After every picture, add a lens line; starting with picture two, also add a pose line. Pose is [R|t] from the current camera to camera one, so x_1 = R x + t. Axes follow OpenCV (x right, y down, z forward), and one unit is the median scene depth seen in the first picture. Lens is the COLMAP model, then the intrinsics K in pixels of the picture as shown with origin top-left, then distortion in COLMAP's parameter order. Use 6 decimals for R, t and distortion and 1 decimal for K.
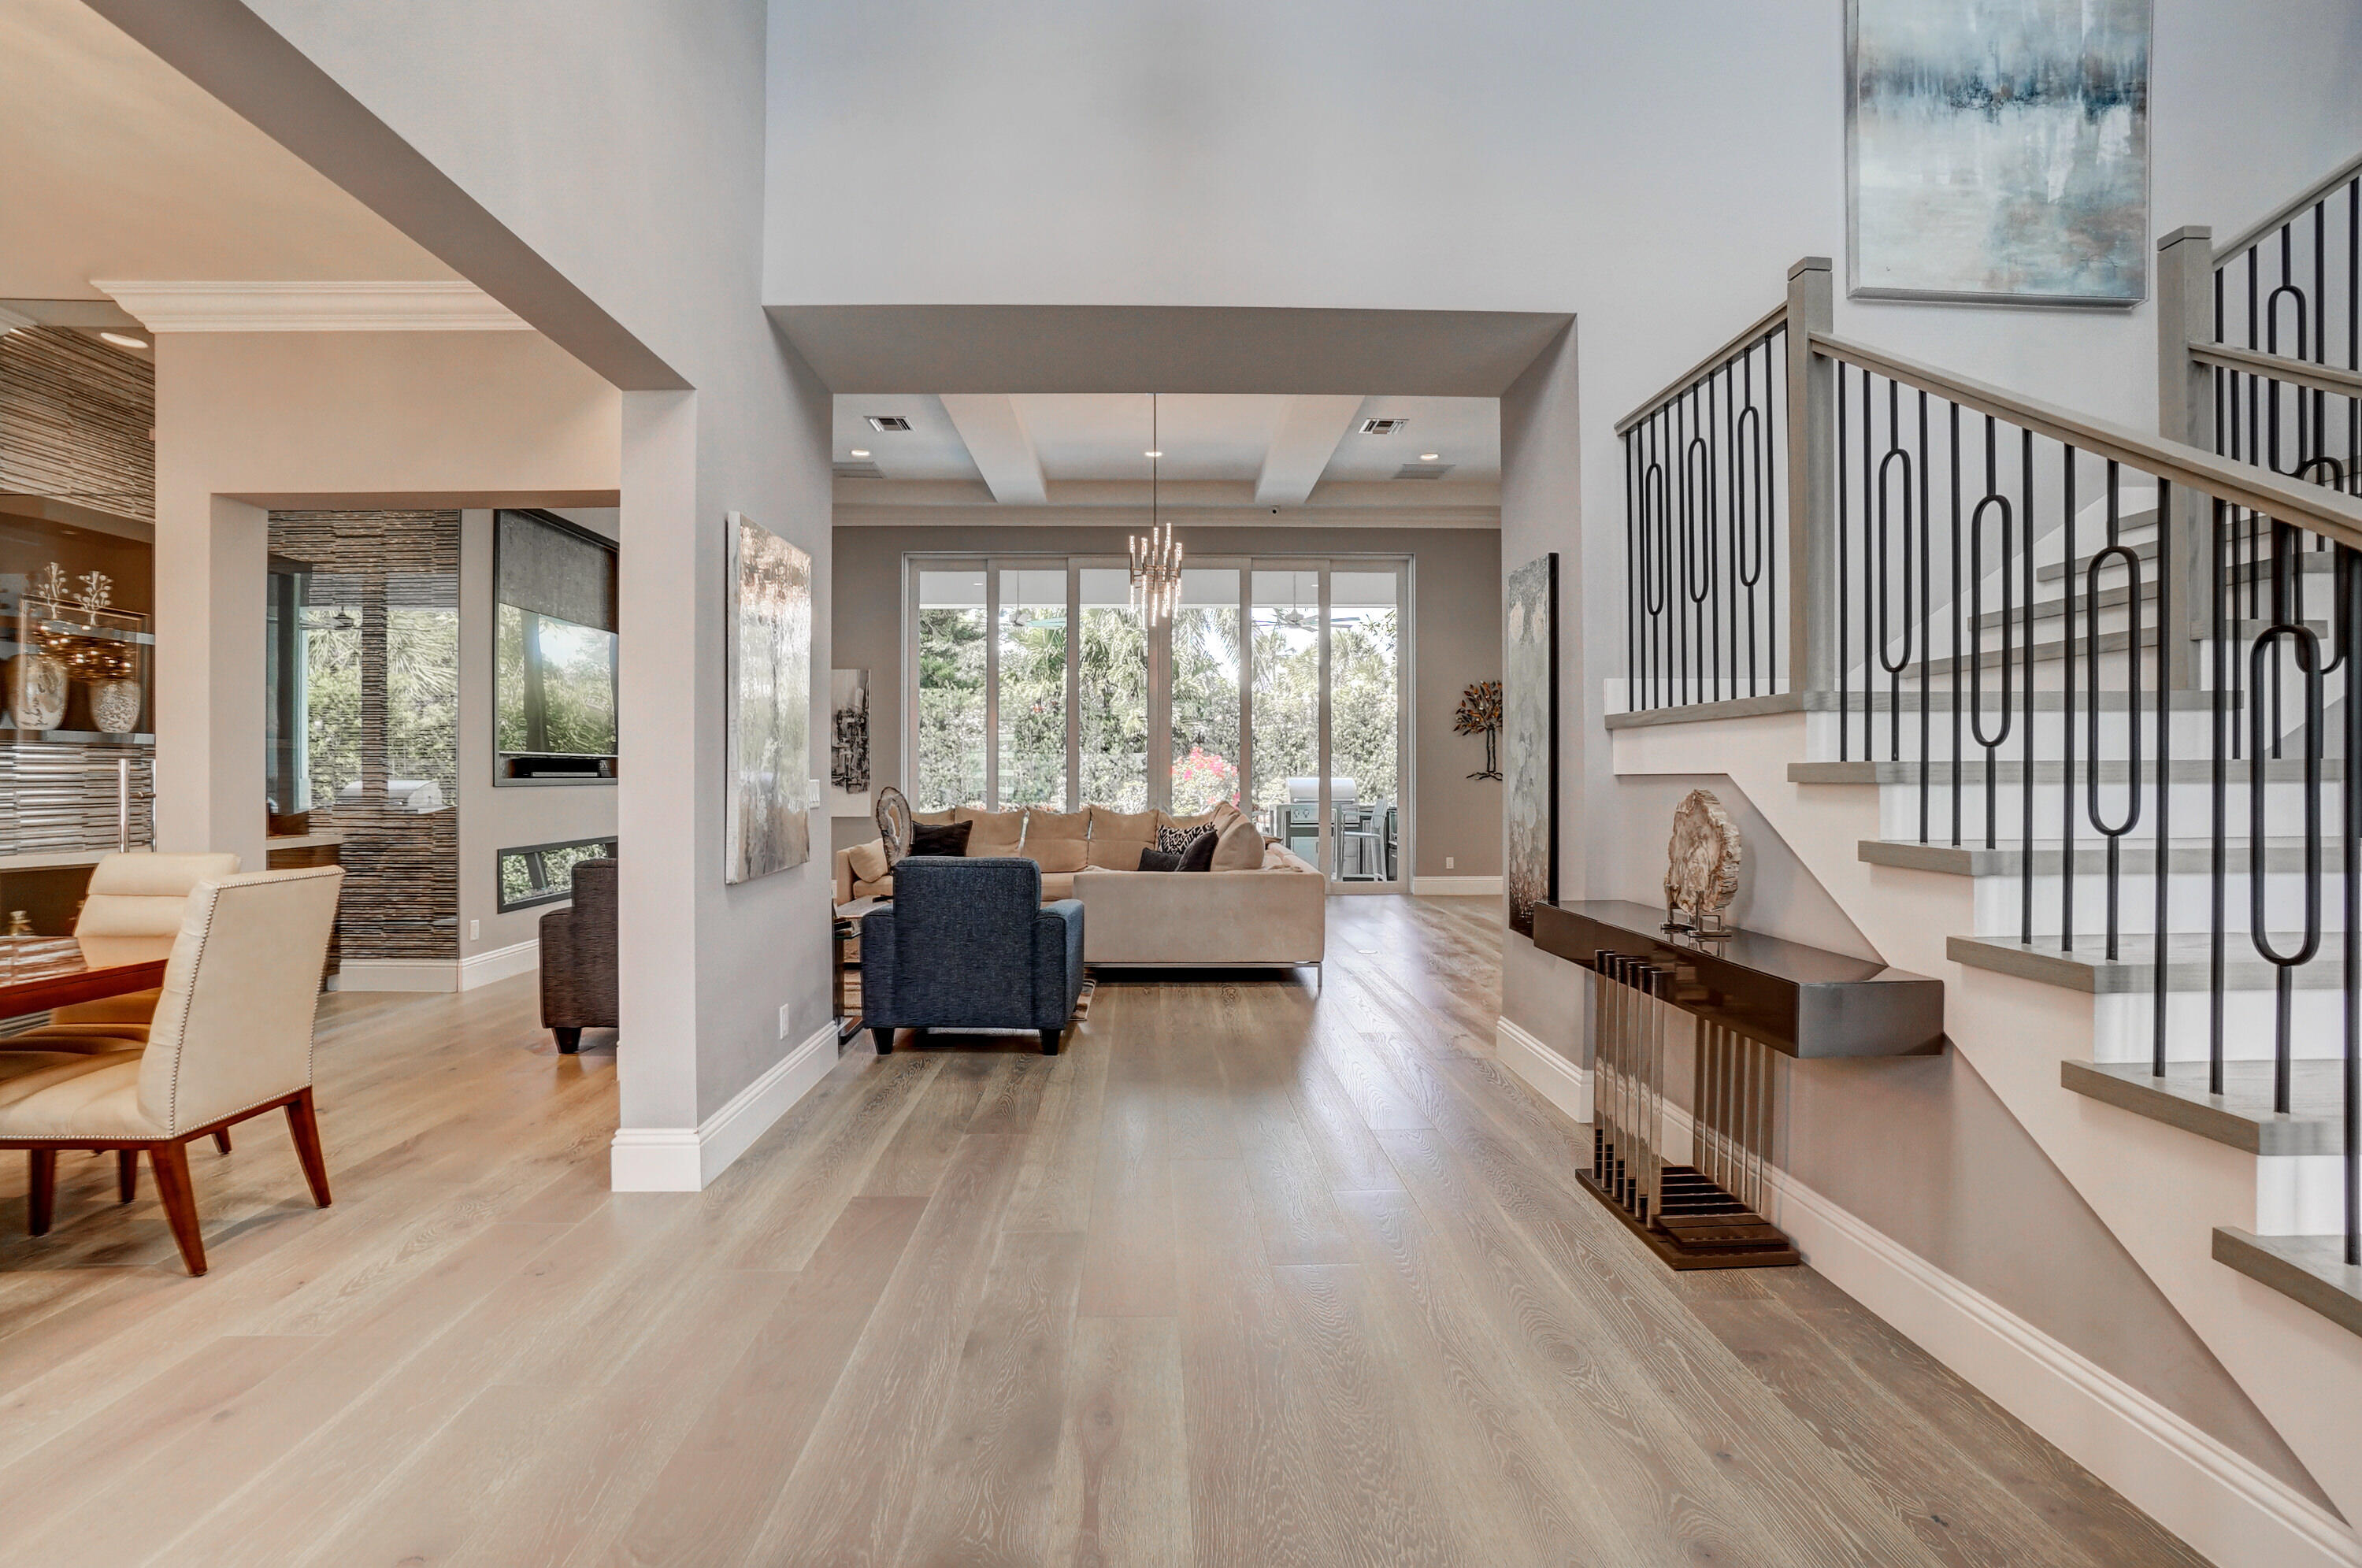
lens RADIAL K [[1050.7, 0, 1175.2], [0, 1050.7, 777.0], [0, 0, 1]] dist [-0.065503, 0.024687]
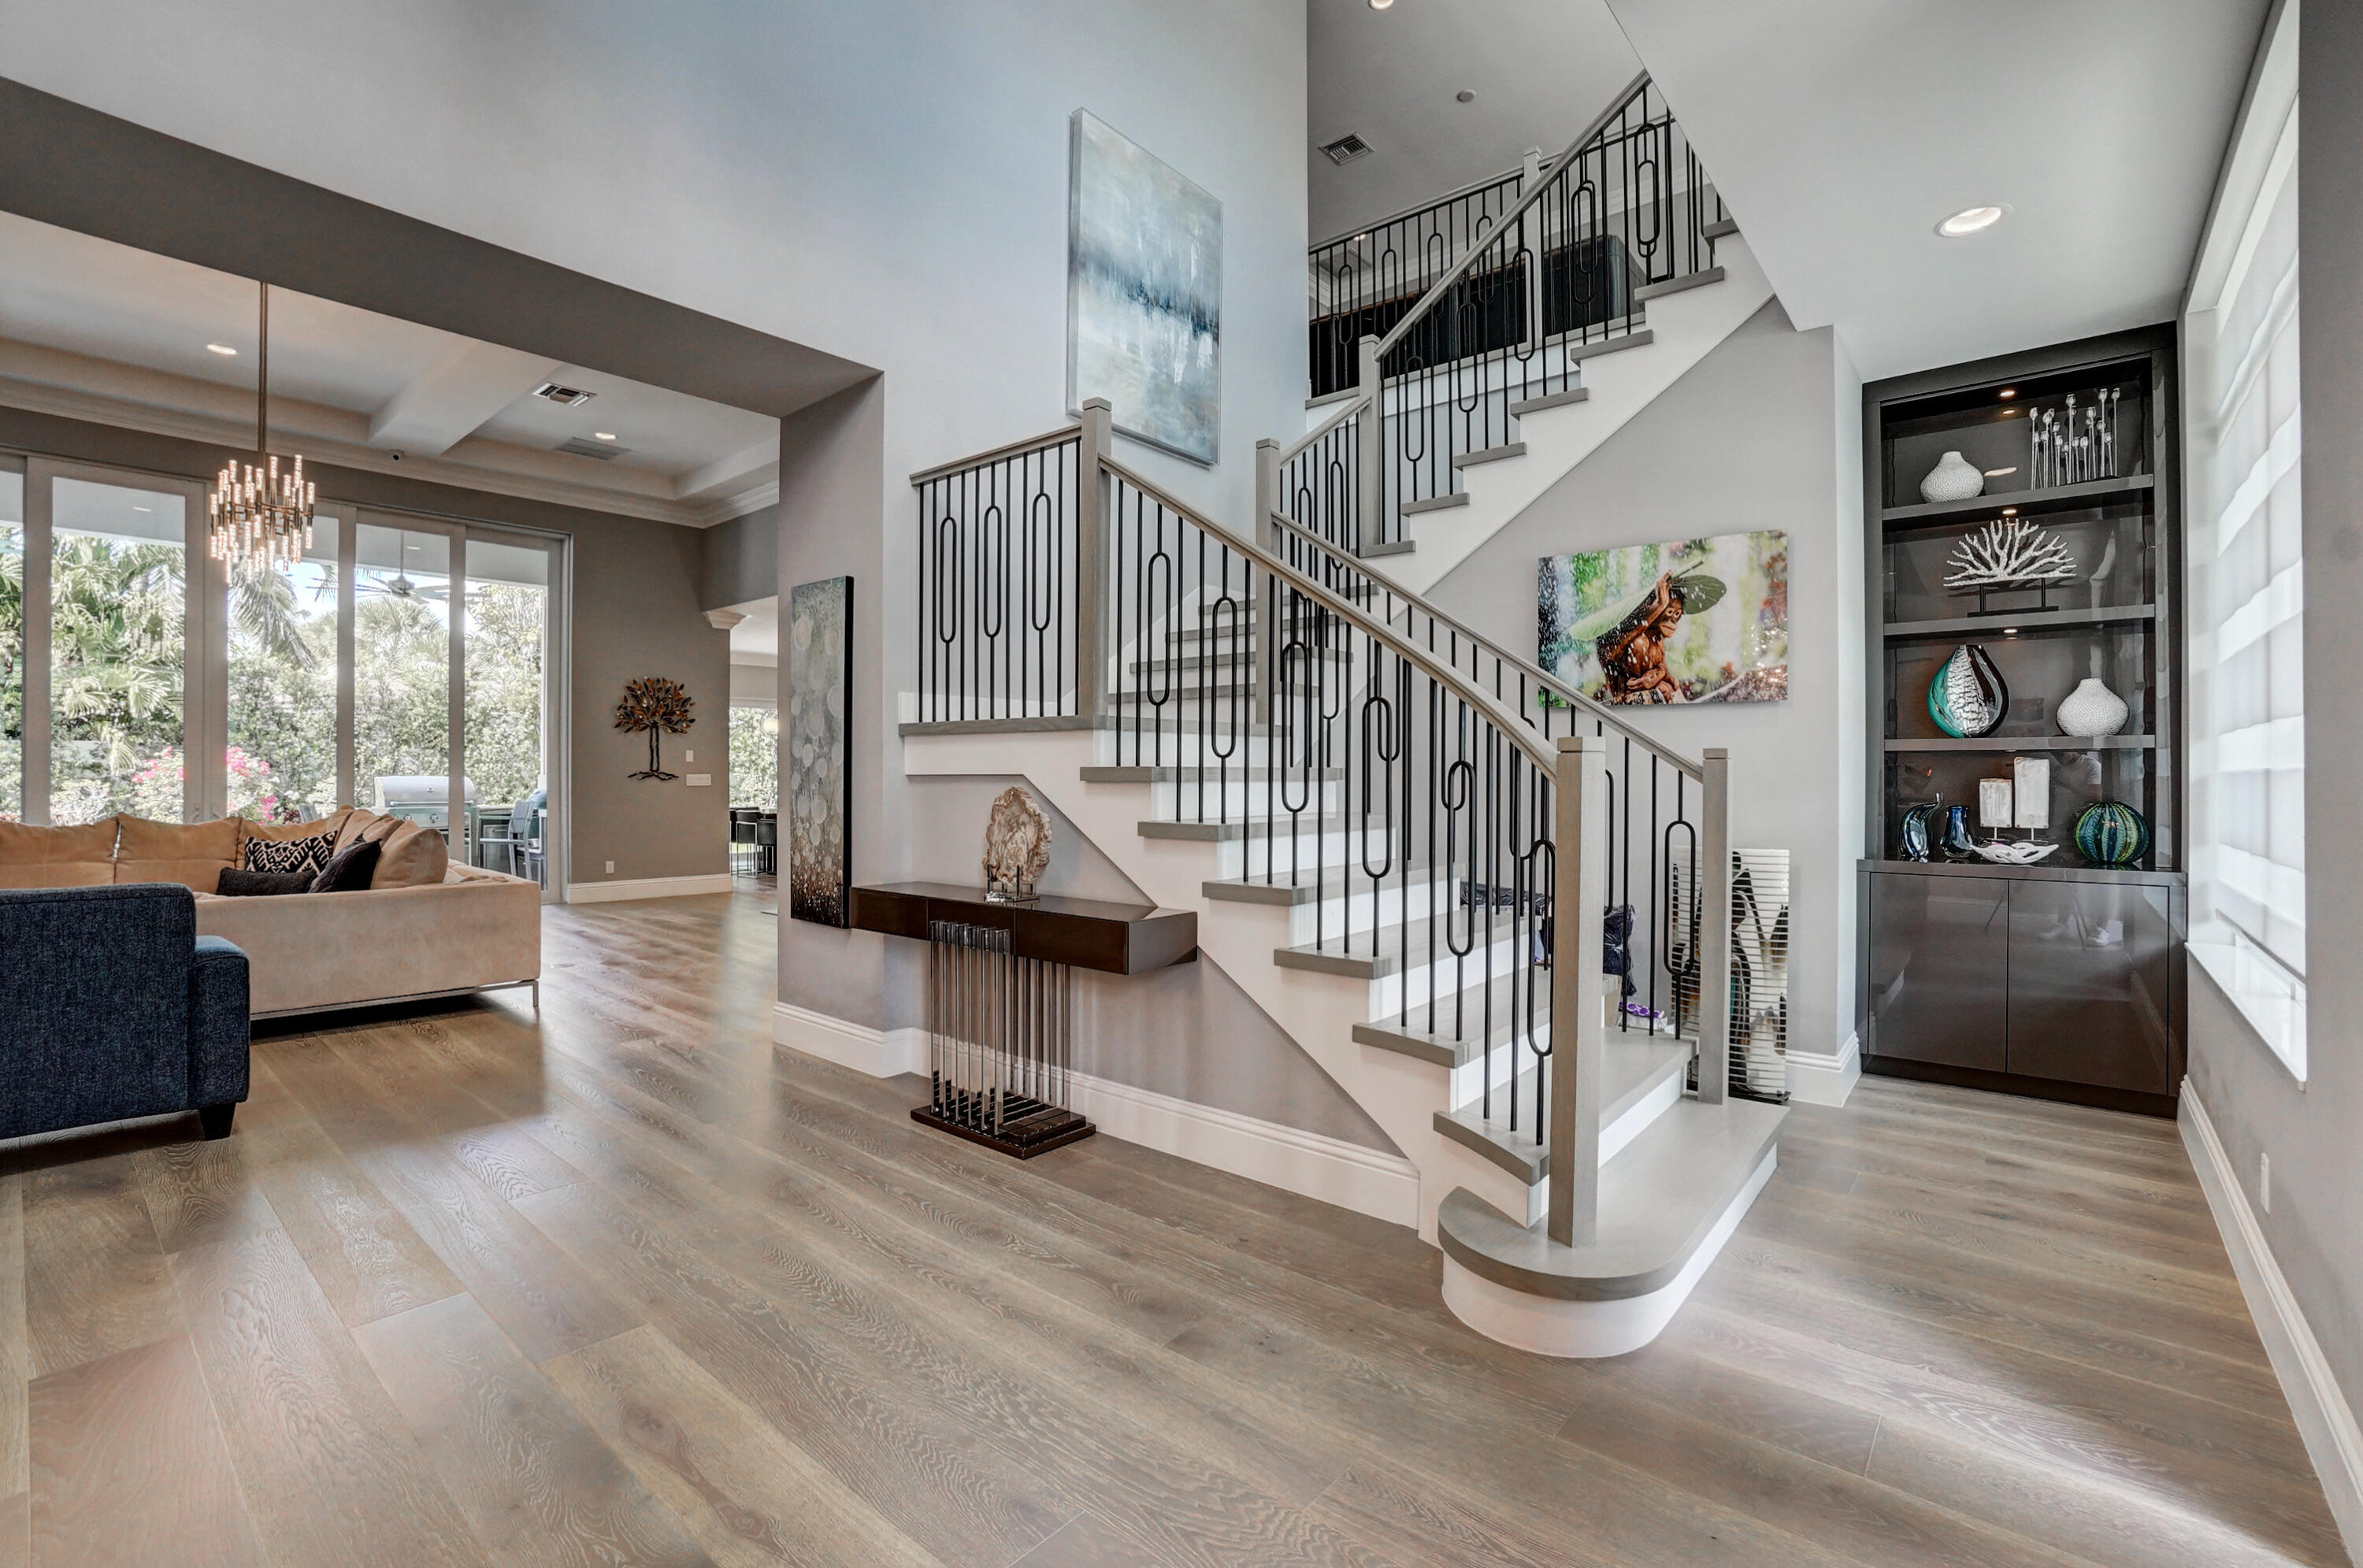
lens RADIAL K [[1051.1, 0, 1175.7], [0, 1051.1, 777.0], [0, 0, 1]] dist [-0.065503, 0.024687]
pose [[0.672088, 0.002904, 0.740466, -0.247915], [-0.002887, 0.999995, -0.001302, 0.000986], [-0.740466, -0.001263, 0.672093, -0.015289]]
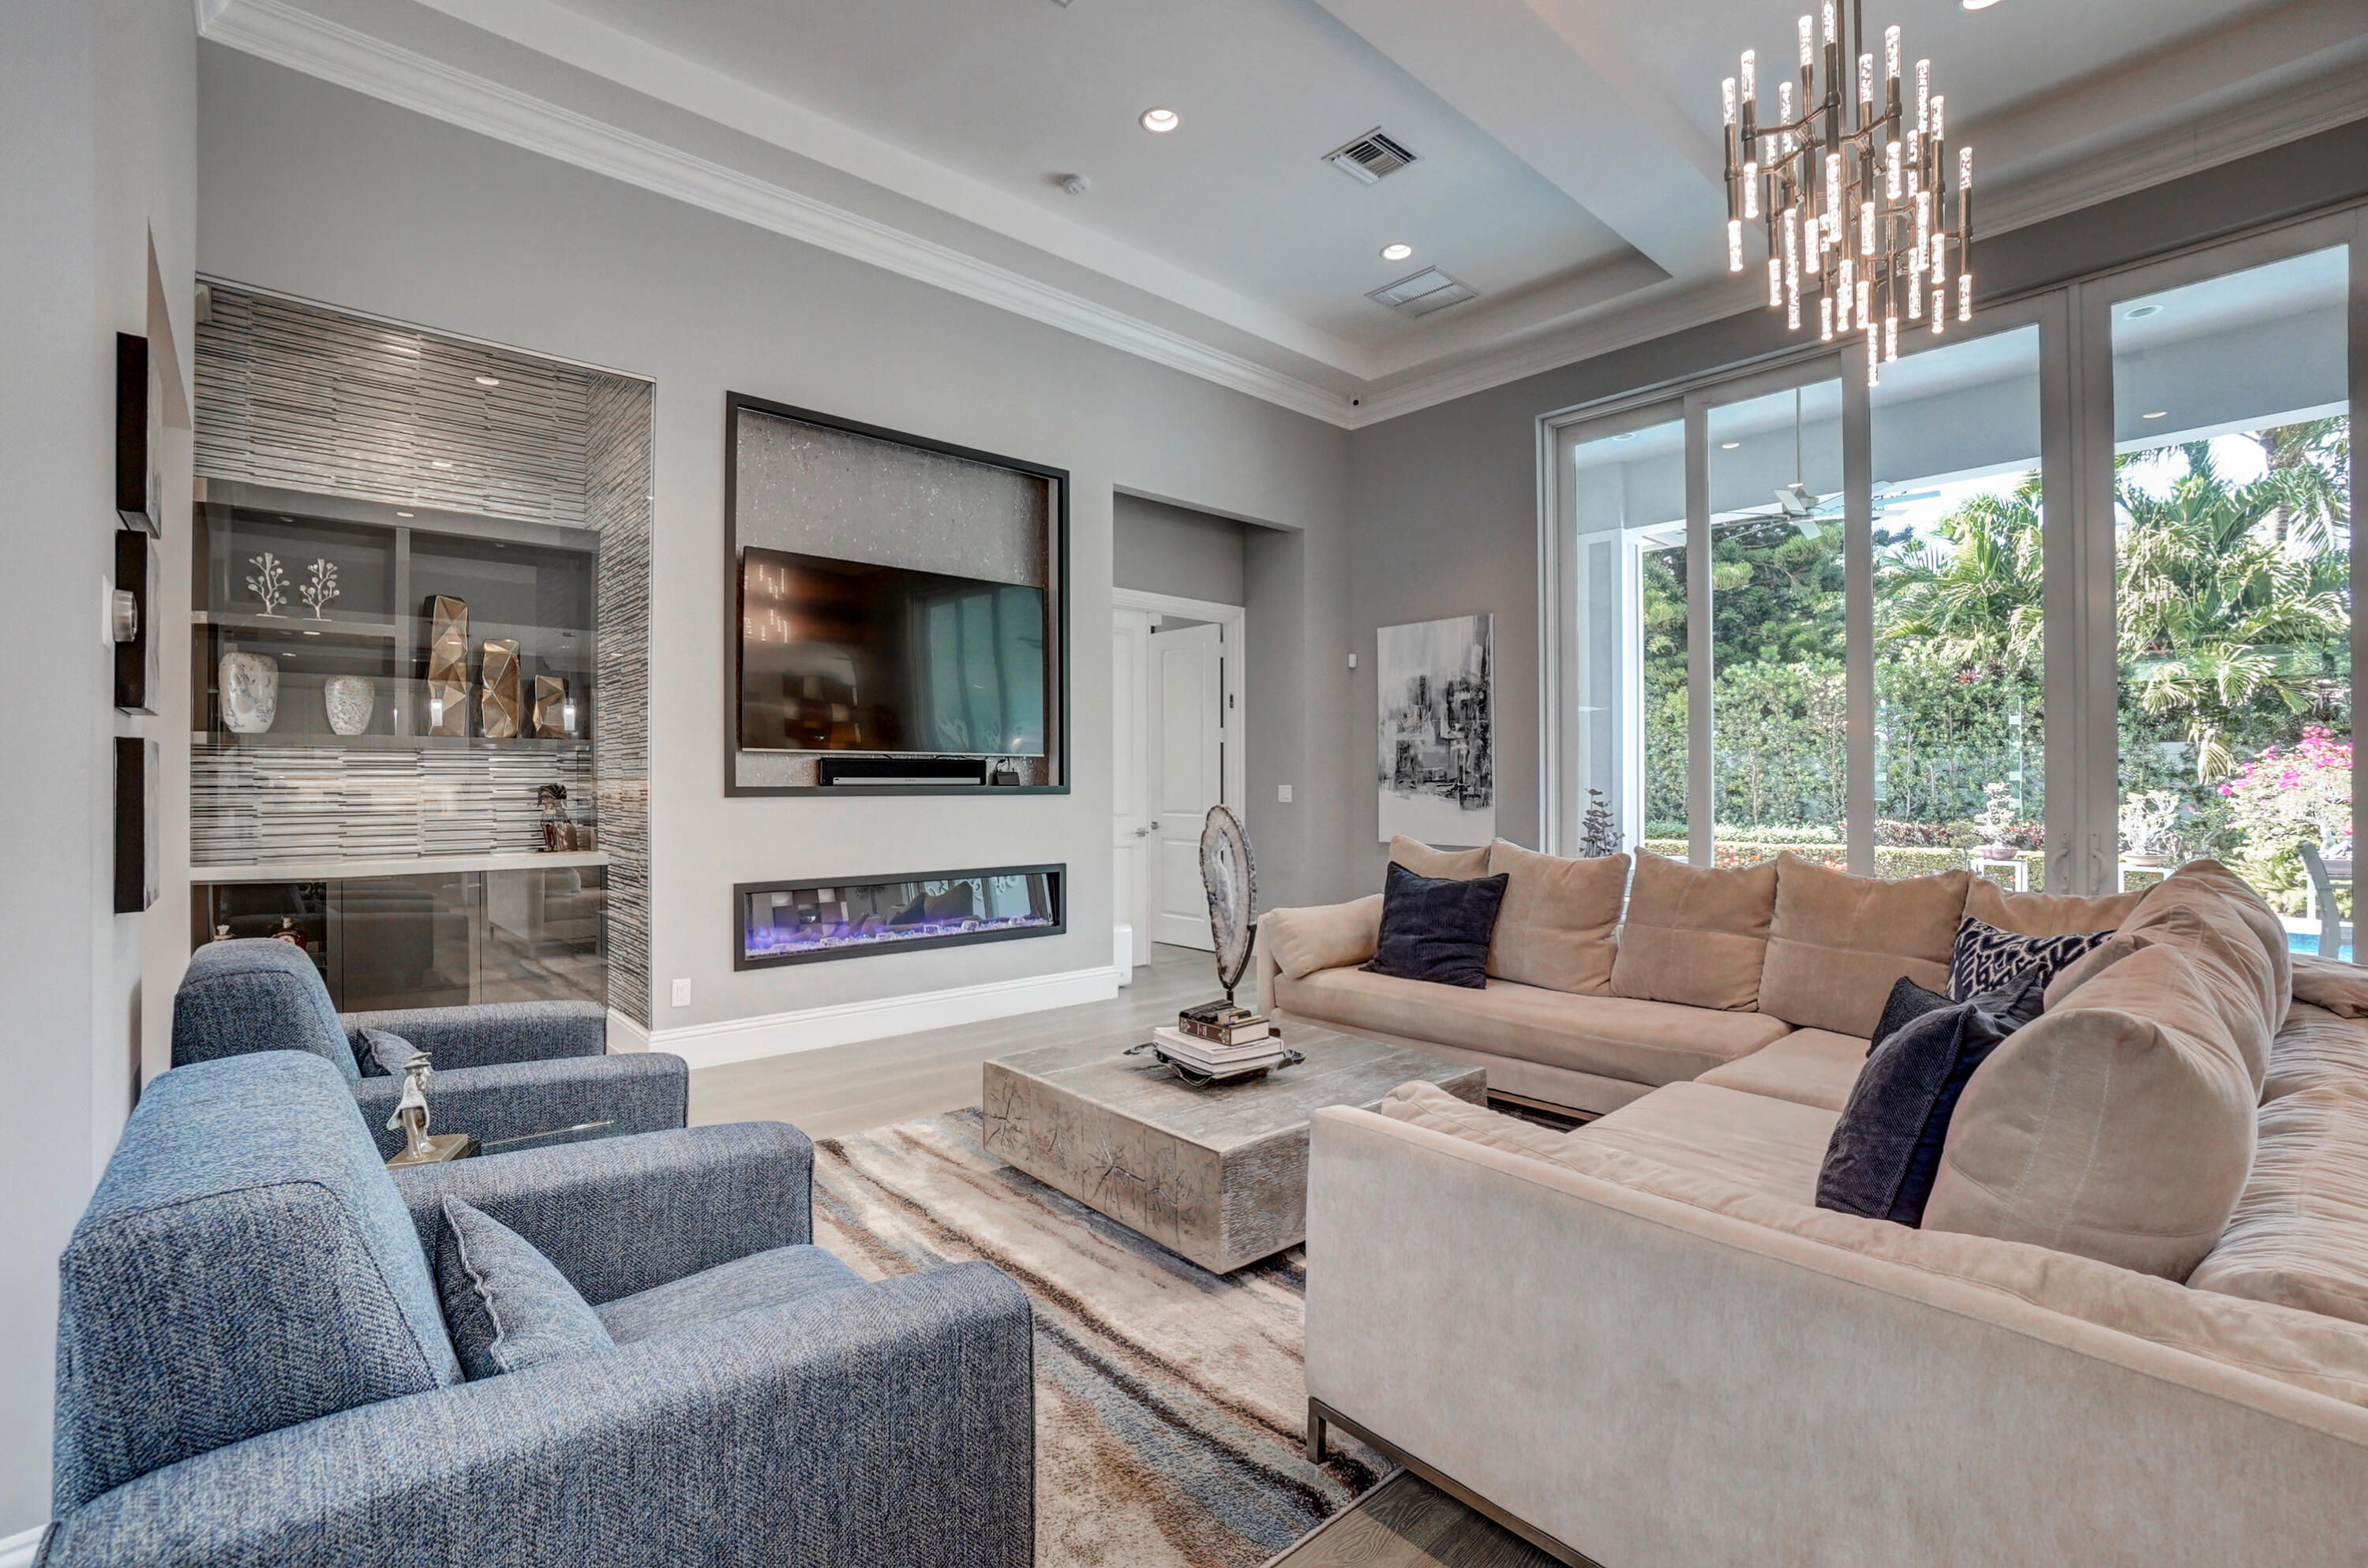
lens RADIAL K [[1038.0, 0, 1203.6], [0, 1038.0, 778.2], [0, 0, 1]] dist [-0.060991, 0.025308]
pose [[0.652615, 0.000204, -0.757690, 0.191711], [-0.001947, 0.999997, -0.001409, -0.006303], [0.757687, 0.002395, 0.652613, 1.317222]]
